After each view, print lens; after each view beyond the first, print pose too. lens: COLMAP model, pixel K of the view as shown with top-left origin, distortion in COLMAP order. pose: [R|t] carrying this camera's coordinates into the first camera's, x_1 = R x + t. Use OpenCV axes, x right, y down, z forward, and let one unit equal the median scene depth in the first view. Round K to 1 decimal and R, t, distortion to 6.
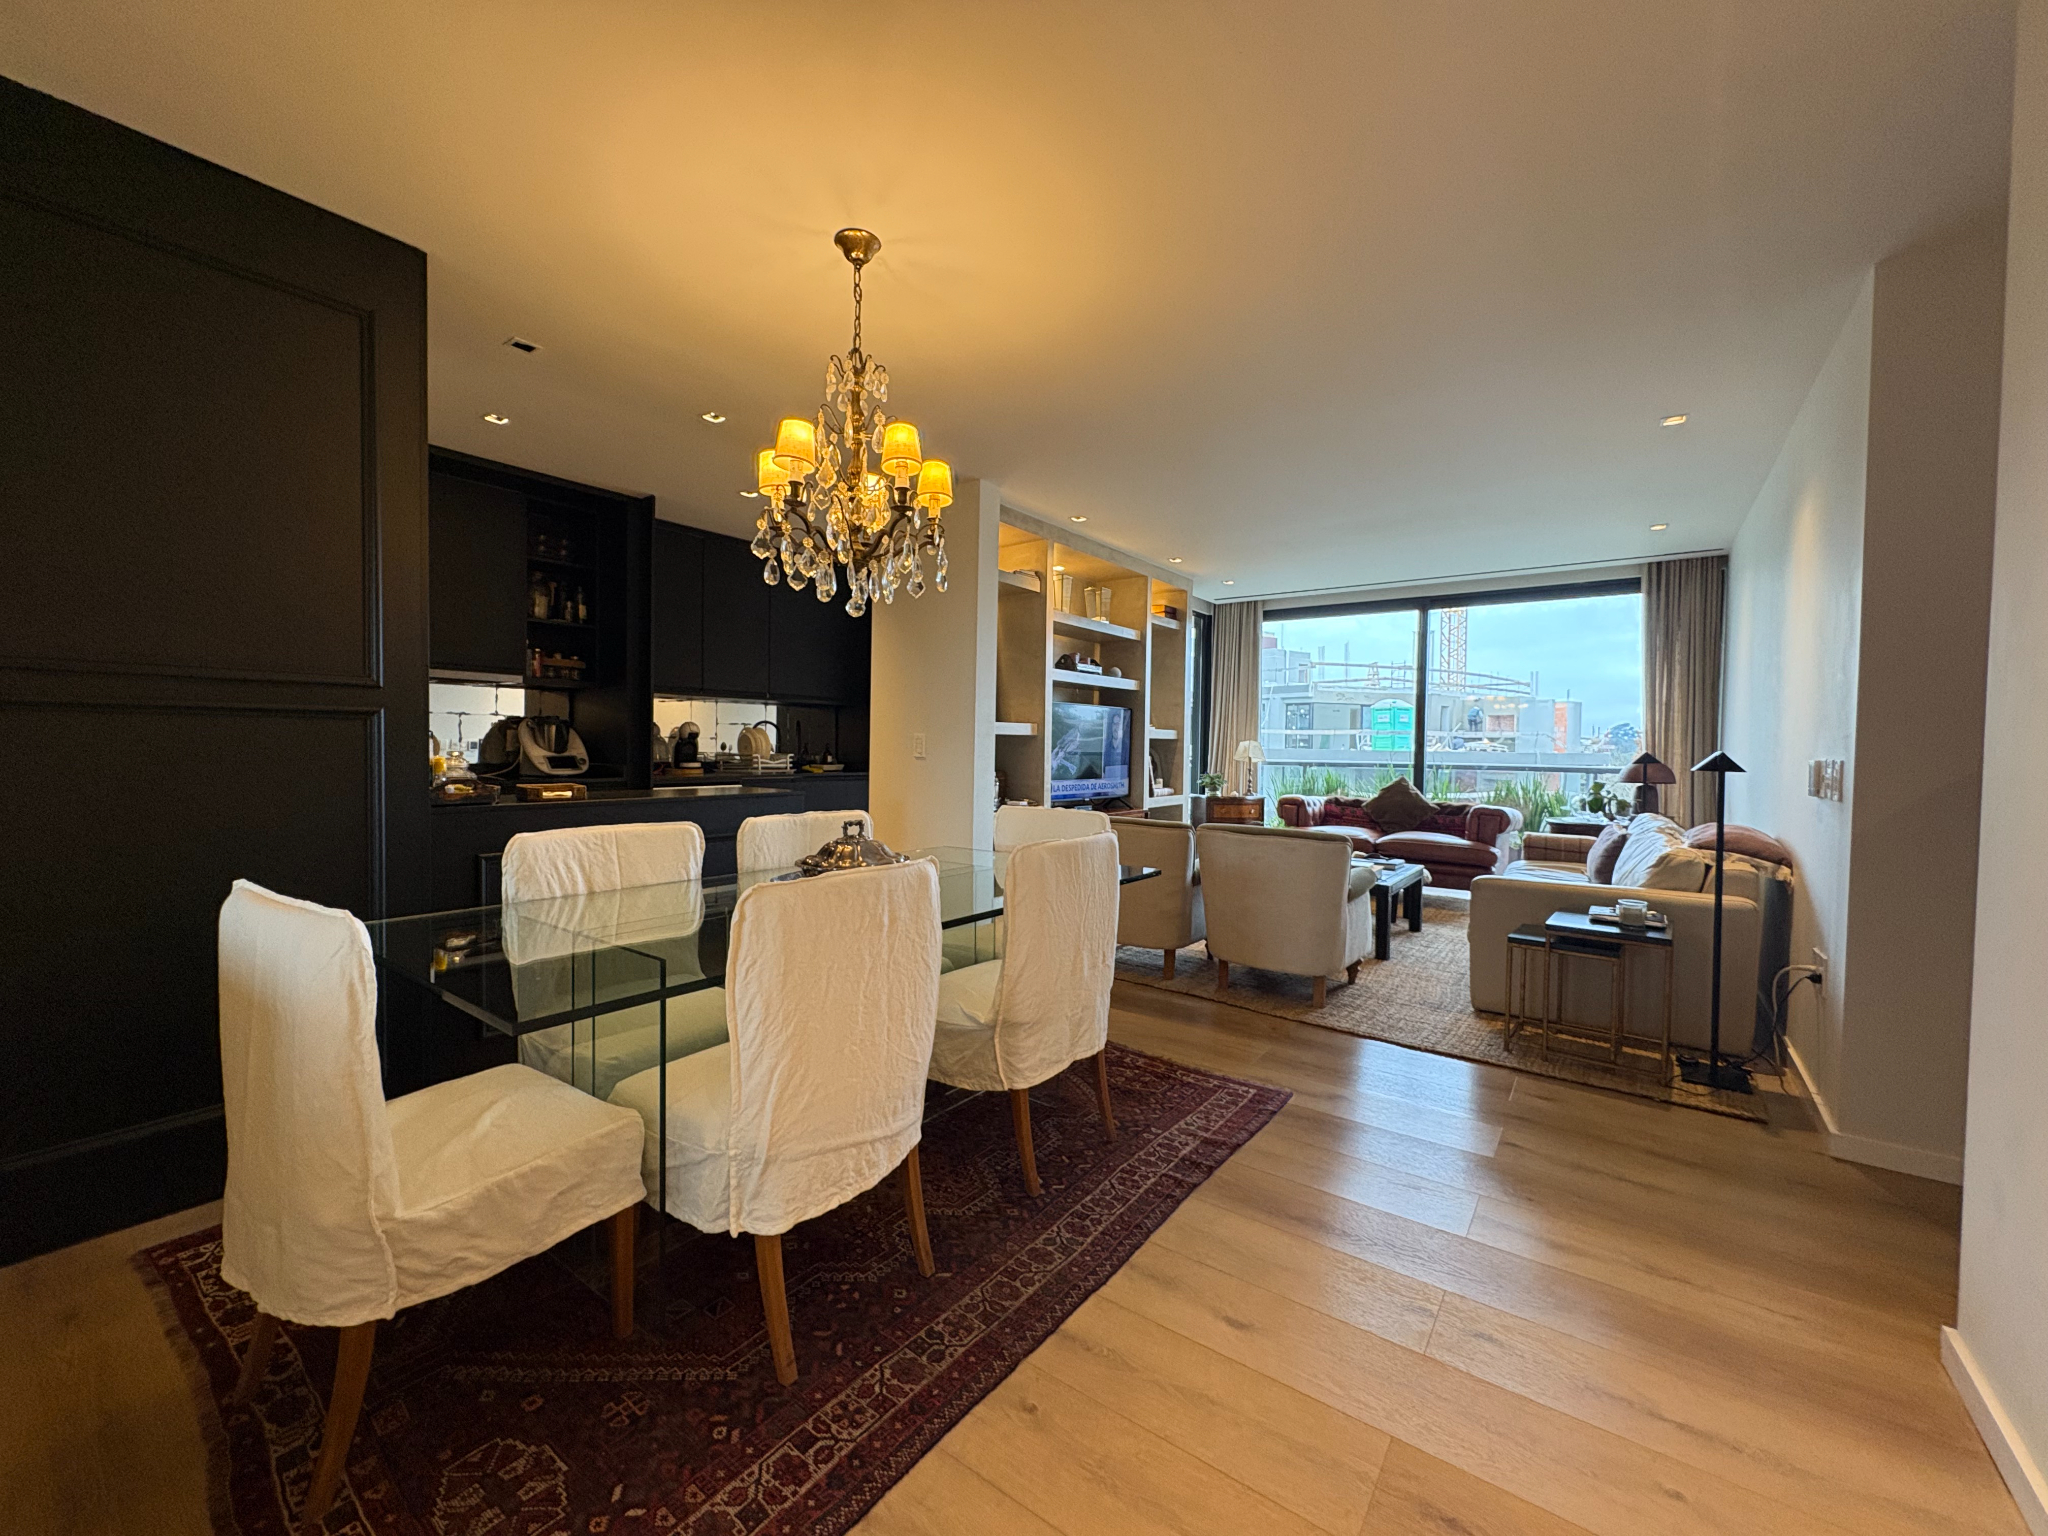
lens RADIAL K [[812.1, 0, 1021.9], [0, 812.1, 768.0], [0, 0, 1]] dist [-0.000586, -0.000752]
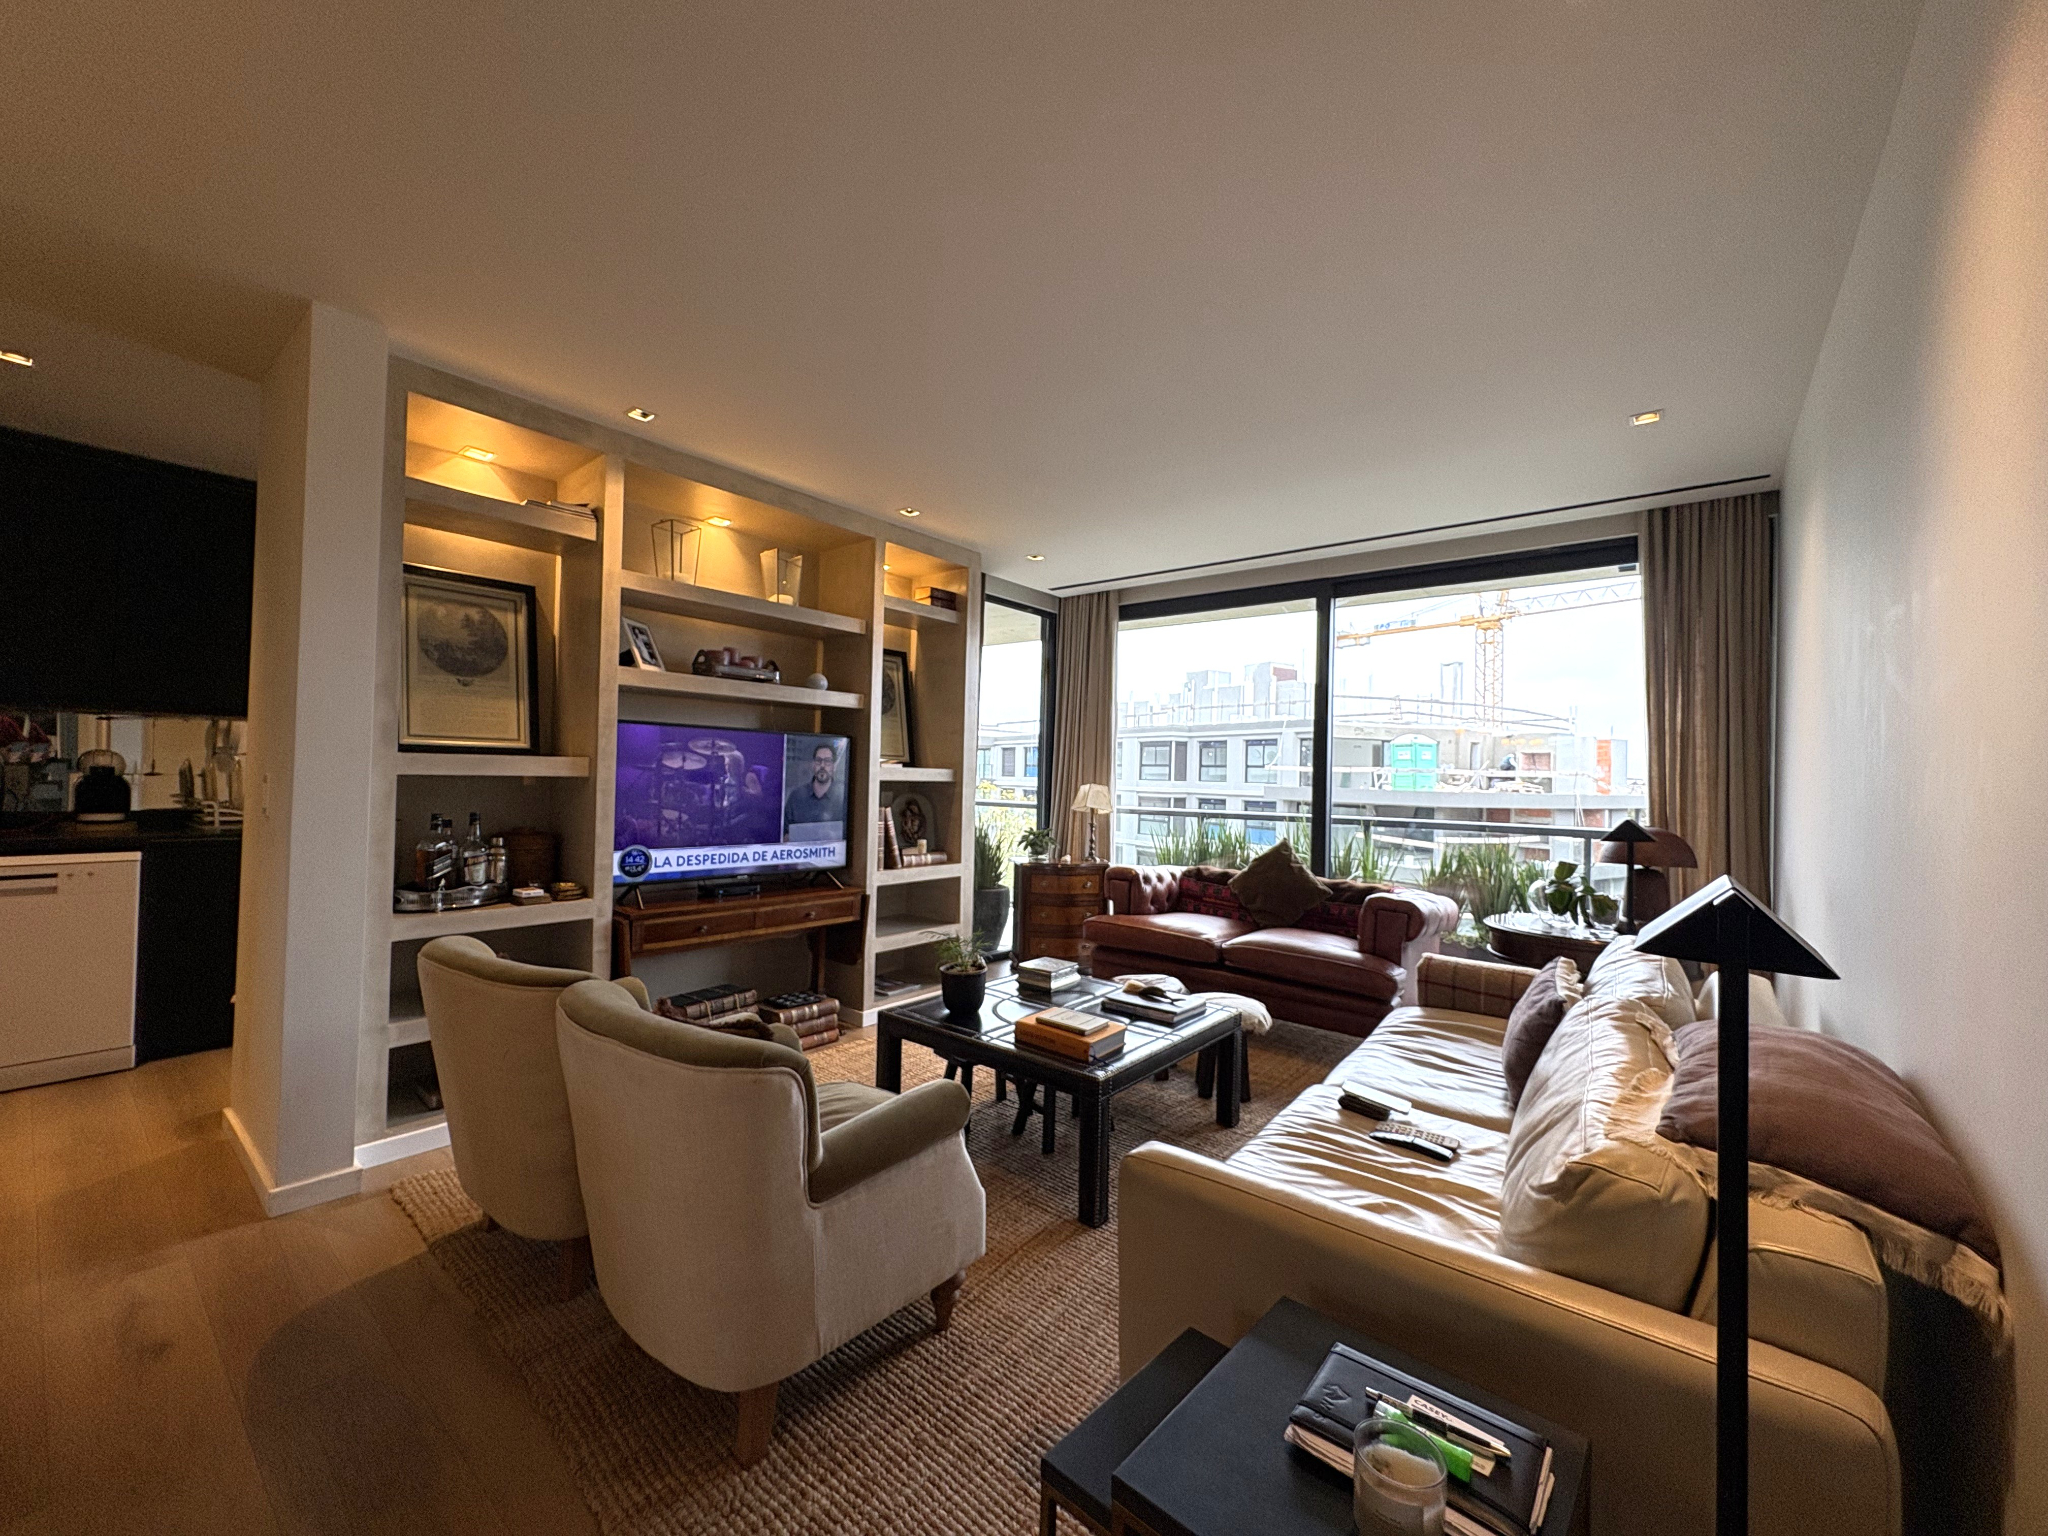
lens RADIAL K [[812.1, 0, 1020.1], [0, 812.1, 770.1], [0, 0, 1]] dist [-0.000586, -0.000752]
pose [[0.998791, 0.010657, -0.047993, 0.311605], [-0.012477, 0.999209, -0.037764, -0.022735], [0.047553, 0.038317, 0.998134, 0.349715]]
